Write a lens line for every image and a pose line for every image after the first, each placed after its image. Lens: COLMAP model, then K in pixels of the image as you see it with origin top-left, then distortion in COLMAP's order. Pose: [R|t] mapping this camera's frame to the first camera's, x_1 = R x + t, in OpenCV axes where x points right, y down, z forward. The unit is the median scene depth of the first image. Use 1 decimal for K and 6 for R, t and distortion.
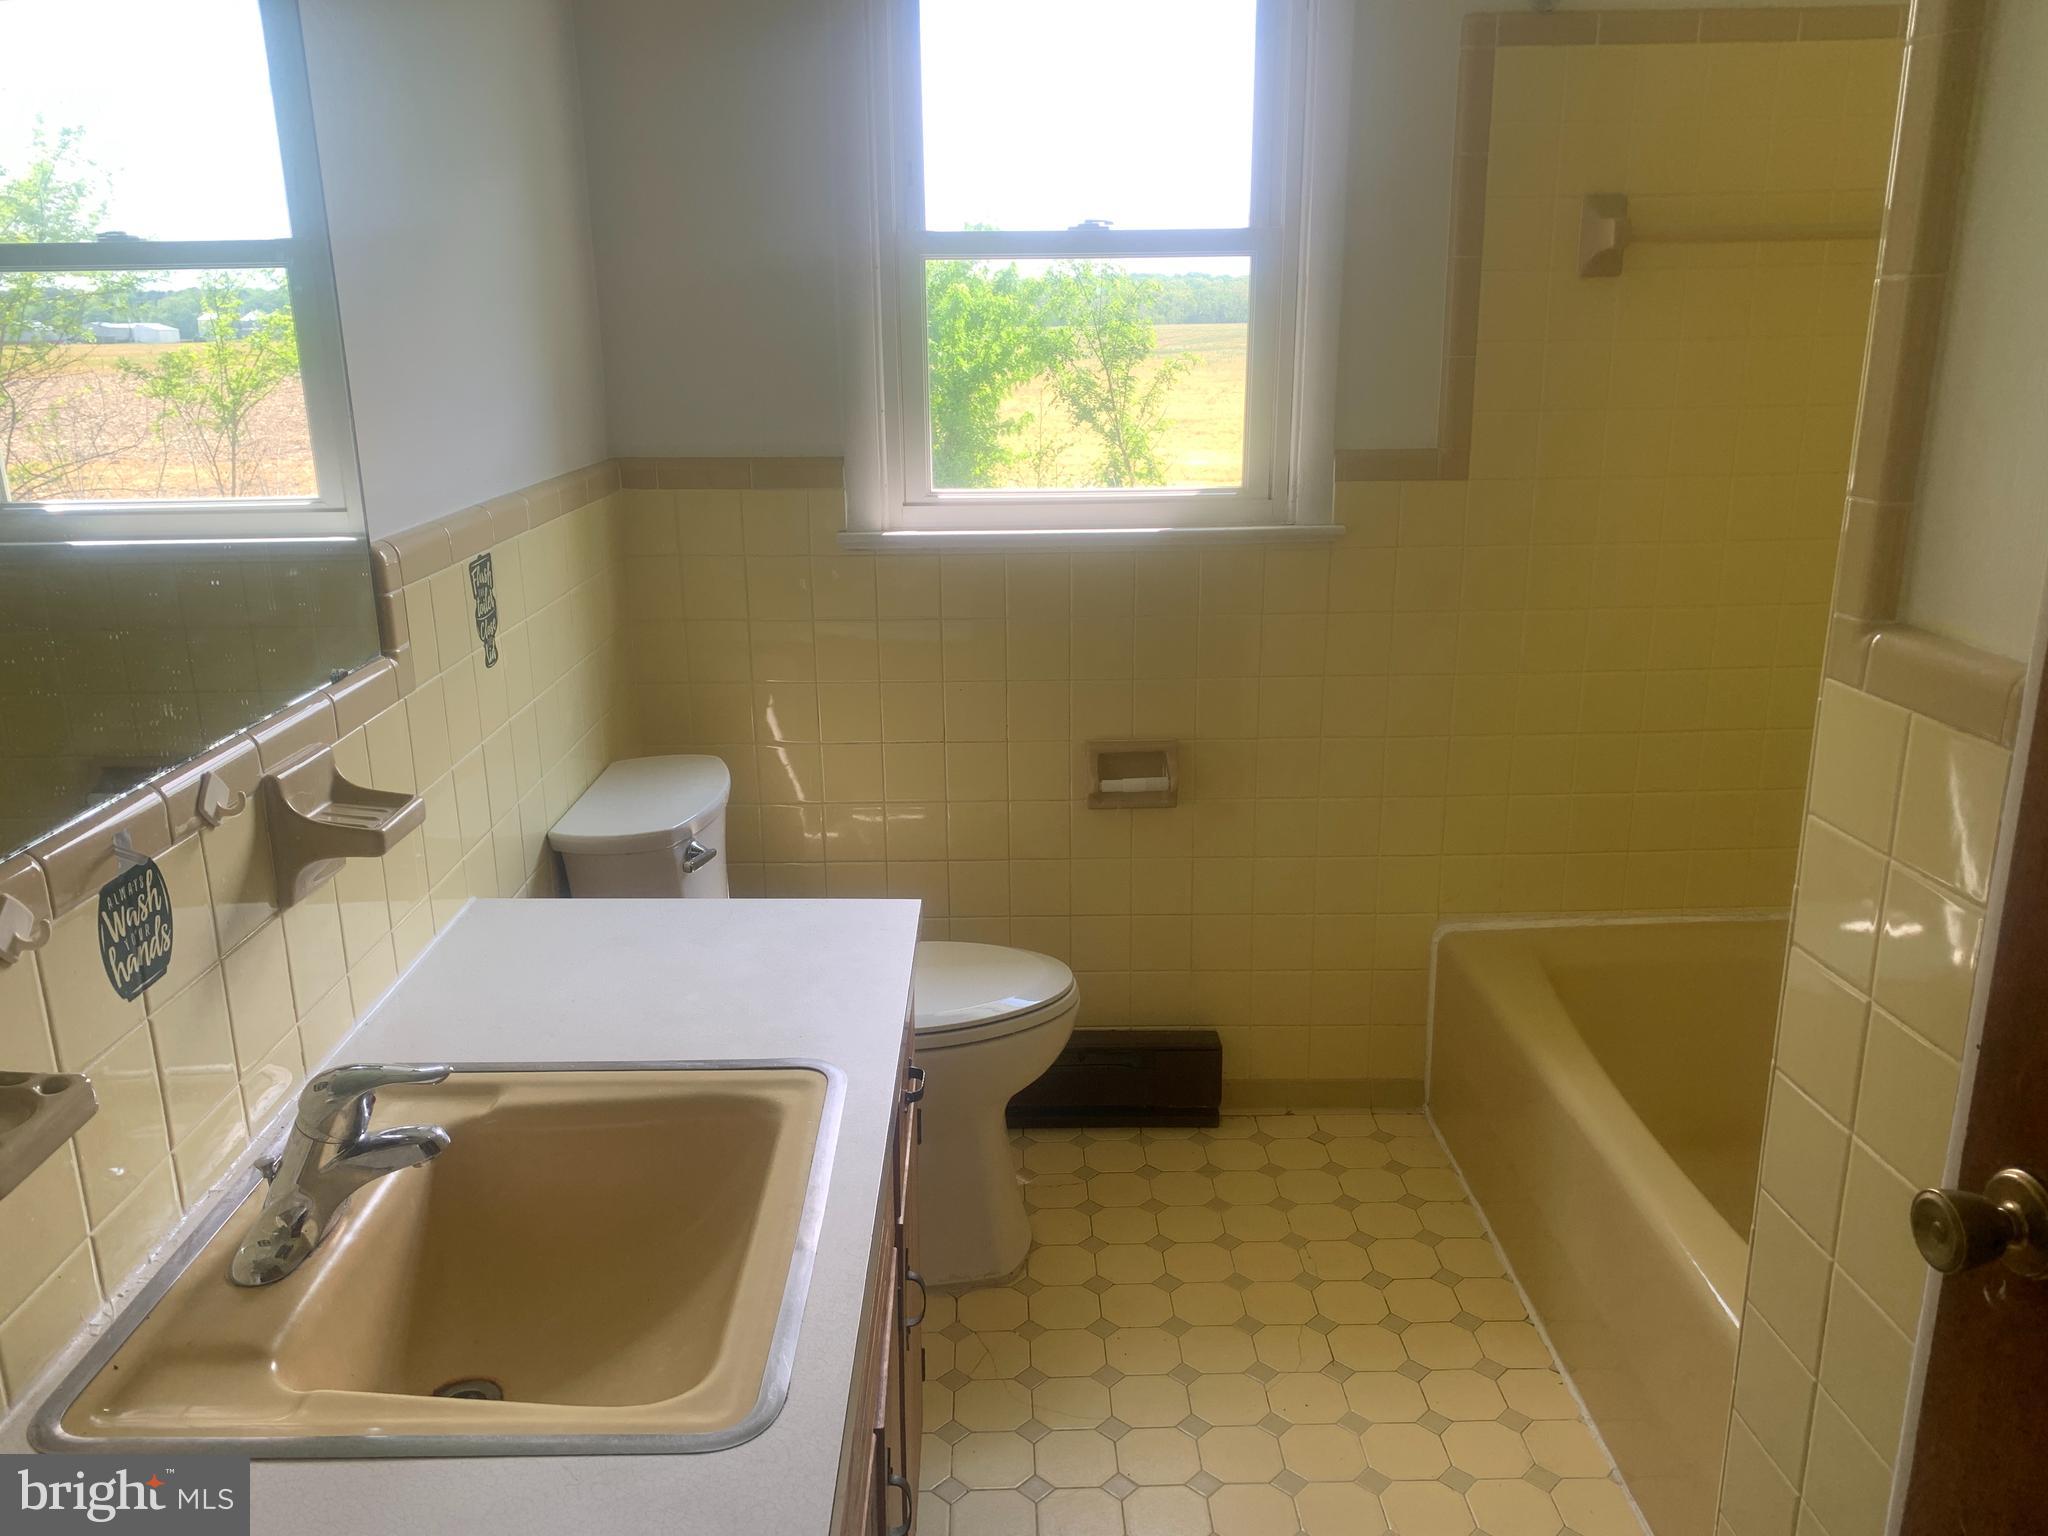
lens RADIAL K [[1575.8, 0, 1016.4], [0, 1575.8, 767.5], [0, 0, 1]] dist [0.098326, 0.000196]
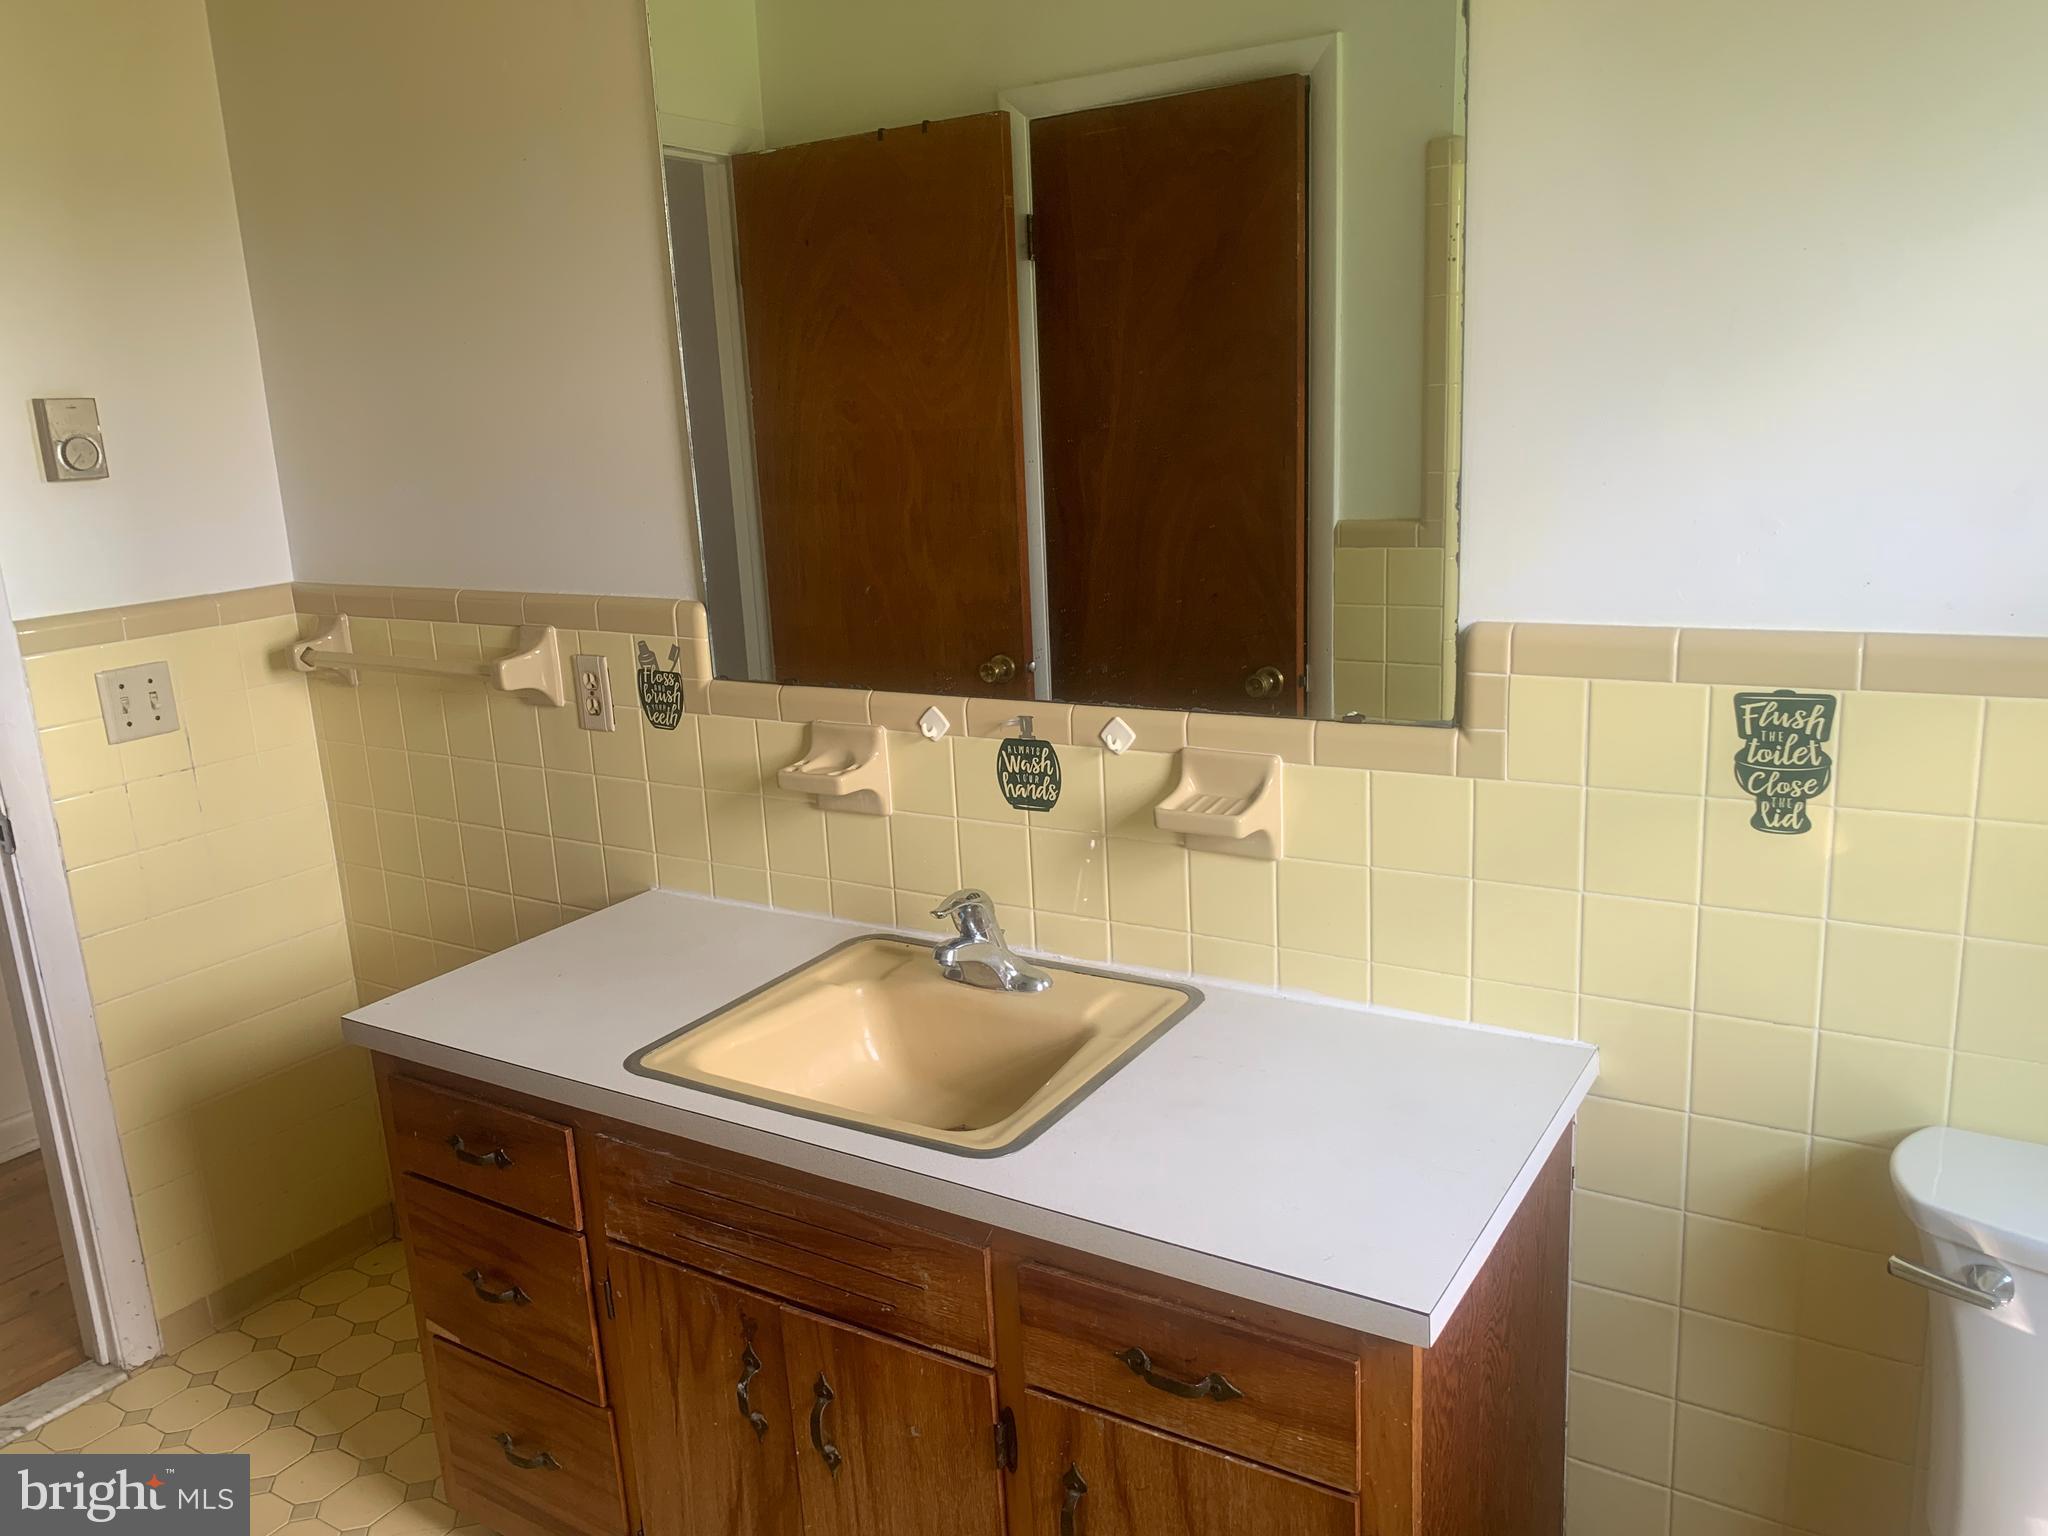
lens RADIAL K [[1575.8, 0, 1016.4], [0, 1575.8, 767.5], [0, 0, 1]] dist [0.098326, 0.000196]
pose [[-0.542888, 0.237449, -0.805537, 0.784987], [-0.172910, 0.907040, 0.383901, -0.531055], [0.821812, 0.347700, -0.451364, 1.698772]]
